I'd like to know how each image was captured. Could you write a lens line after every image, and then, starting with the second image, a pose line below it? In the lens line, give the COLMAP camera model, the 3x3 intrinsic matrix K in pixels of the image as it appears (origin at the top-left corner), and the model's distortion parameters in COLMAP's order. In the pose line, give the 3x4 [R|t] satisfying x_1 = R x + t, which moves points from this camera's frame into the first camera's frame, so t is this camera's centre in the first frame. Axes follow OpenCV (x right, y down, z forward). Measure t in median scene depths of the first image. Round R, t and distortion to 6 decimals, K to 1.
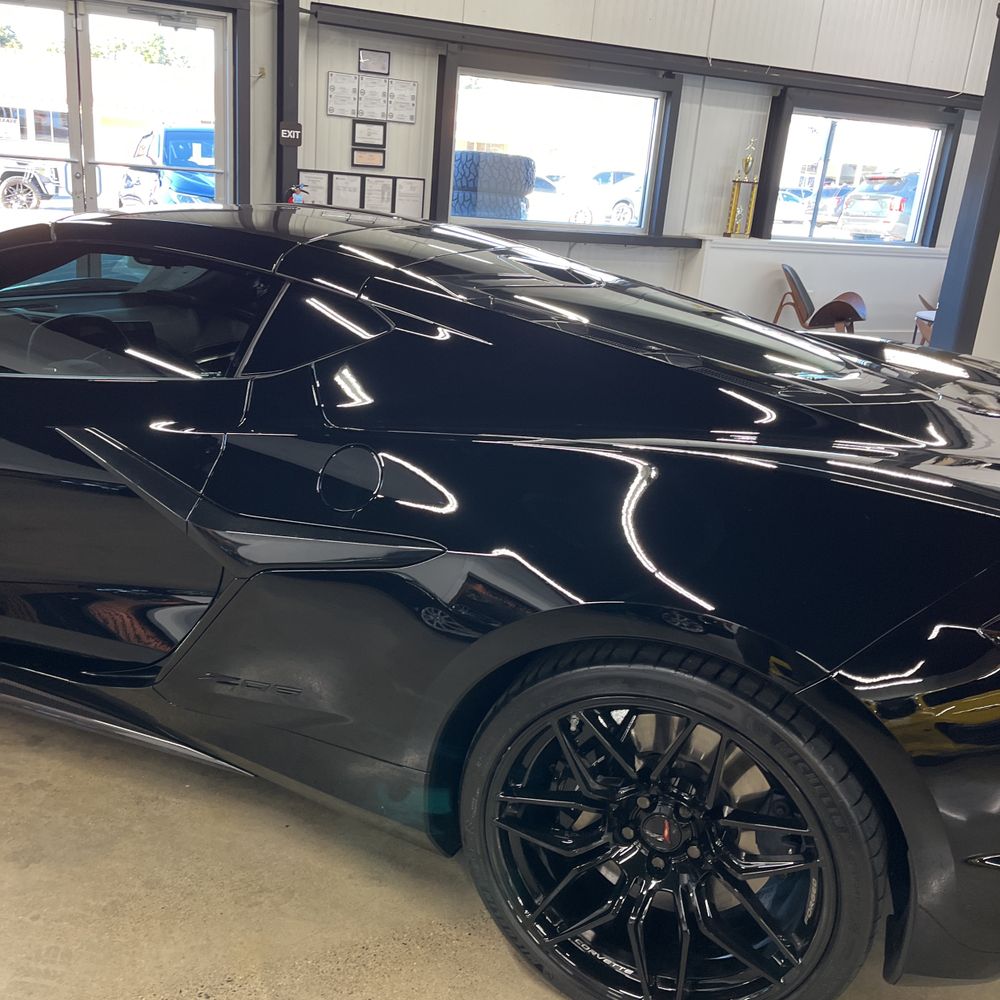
lens RADIAL K [[1017.4, 0, 489.7], [0, 1017.4, 493.3], [0, 0, 1]] dist [0.032573, 0.000000]
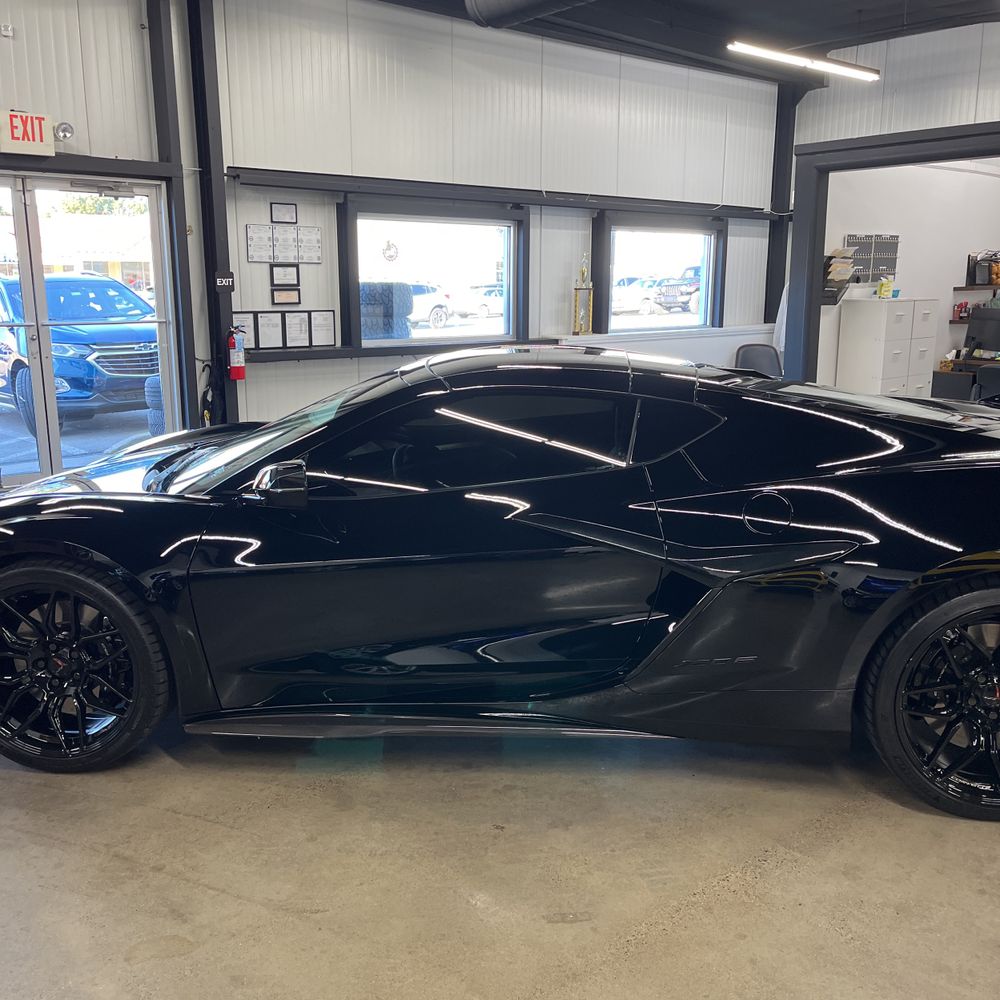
lens RADIAL K [[1017.4, 0, 497.3], [0, 1017.4, 498.5], [0, 0, 1]] dist [0.032573, 0.000000]
pose [[0.952364, -0.138559, 0.271668, -0.232500], [0.162730, 0.984294, -0.068449, 0.000256], [-0.257917, 0.109397, 0.959954, -0.096762]]
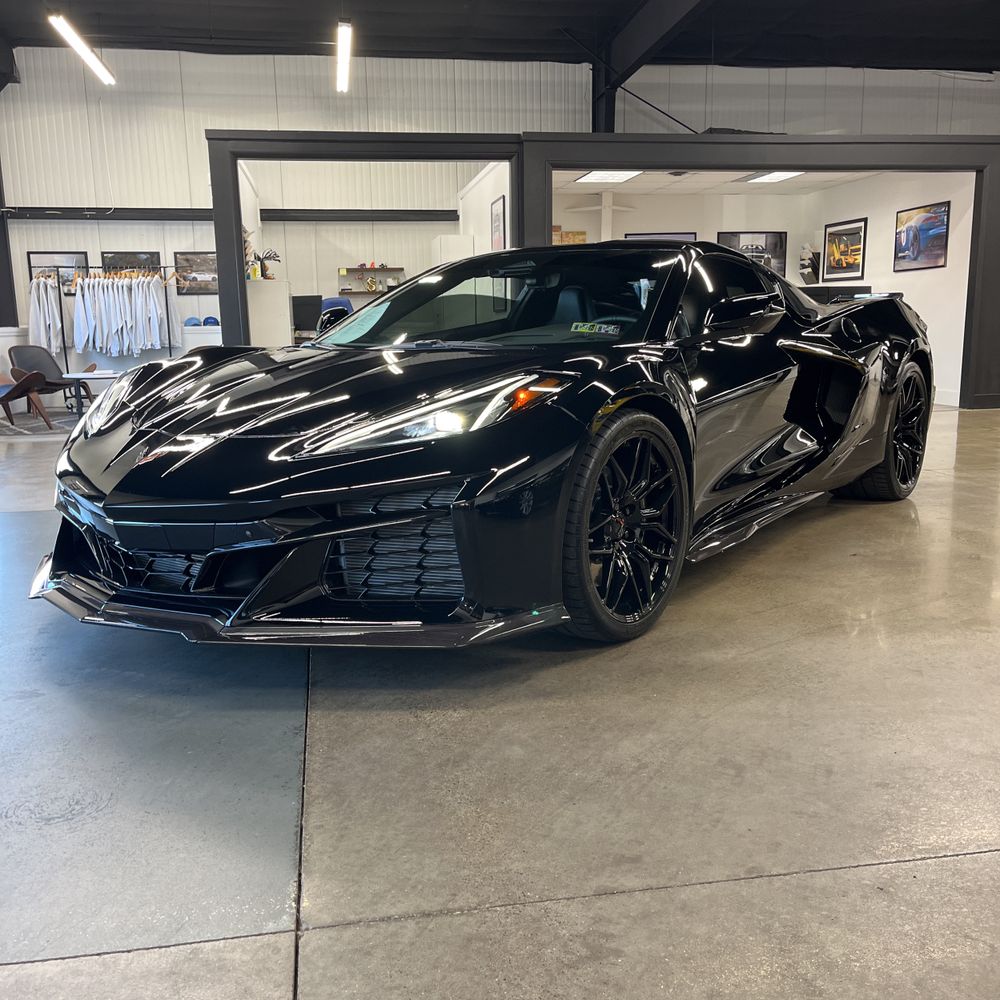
lens RADIAL K [[1017.4, 0, 497.9], [0, 1017.4, 501.5], [0, 0, 1]] dist [0.032573, 0.000000]
pose [[0.243268, -0.248957, 0.937465, -0.668996], [0.334555, 0.928725, 0.159820, -0.076244], [-0.910436, 0.274754, 0.309219, 0.273609]]
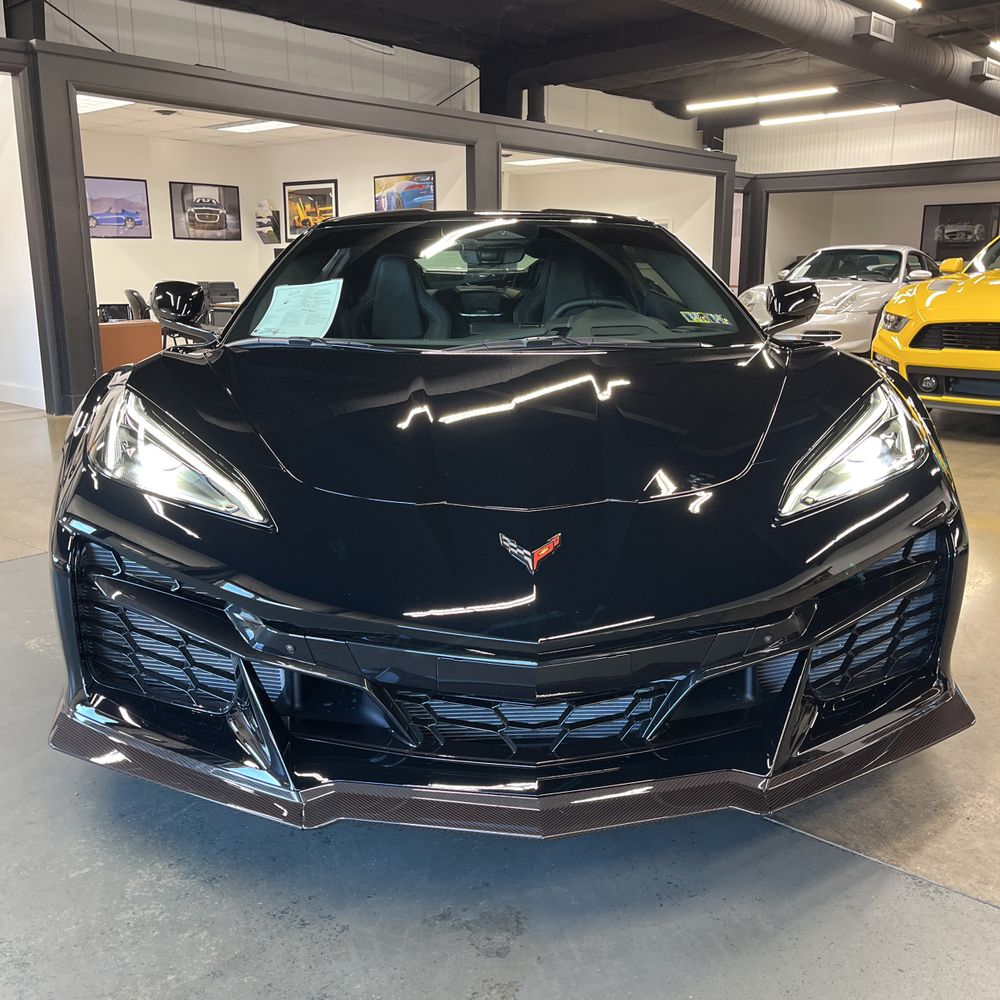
lens RADIAL K [[1017.4, 0, 504.4], [0, 1017.4, 503.1], [0, 0, 1]] dist [0.032573, 0.000000]
pose [[-0.429344, -0.280181, 0.858582, -0.545178], [0.250000, 0.876644, 0.411090, -0.182922], [-0.867850, 0.391145, -0.306336, 0.570396]]
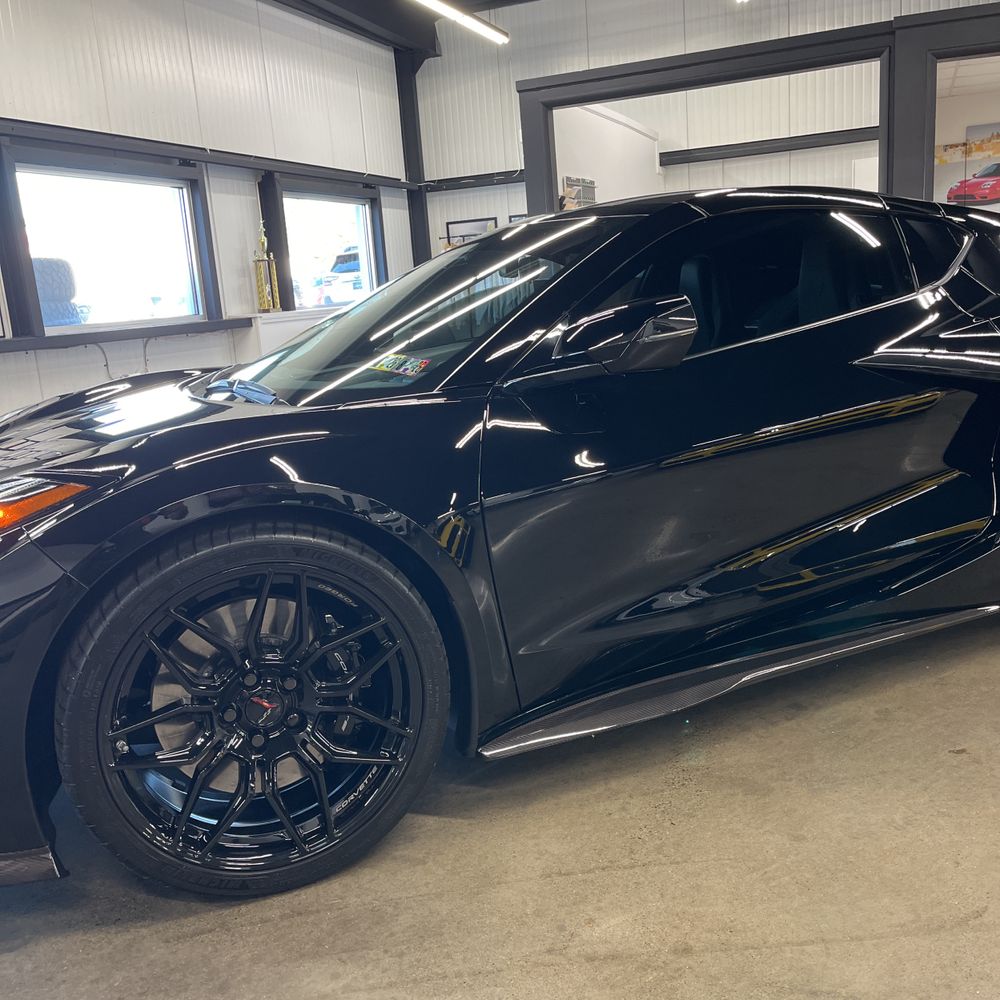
lens RADIAL K [[1017.4, 0, 498.6], [0, 1017.4, 505.9], [0, 0, 1]] dist [0.032573, 0.000000]
pose [[0.693707, -0.279022, 0.664016, -0.408246], [0.343681, 0.938424, 0.035281, -0.025359], [-0.632972, 0.203735, 0.746886, 0.131925]]
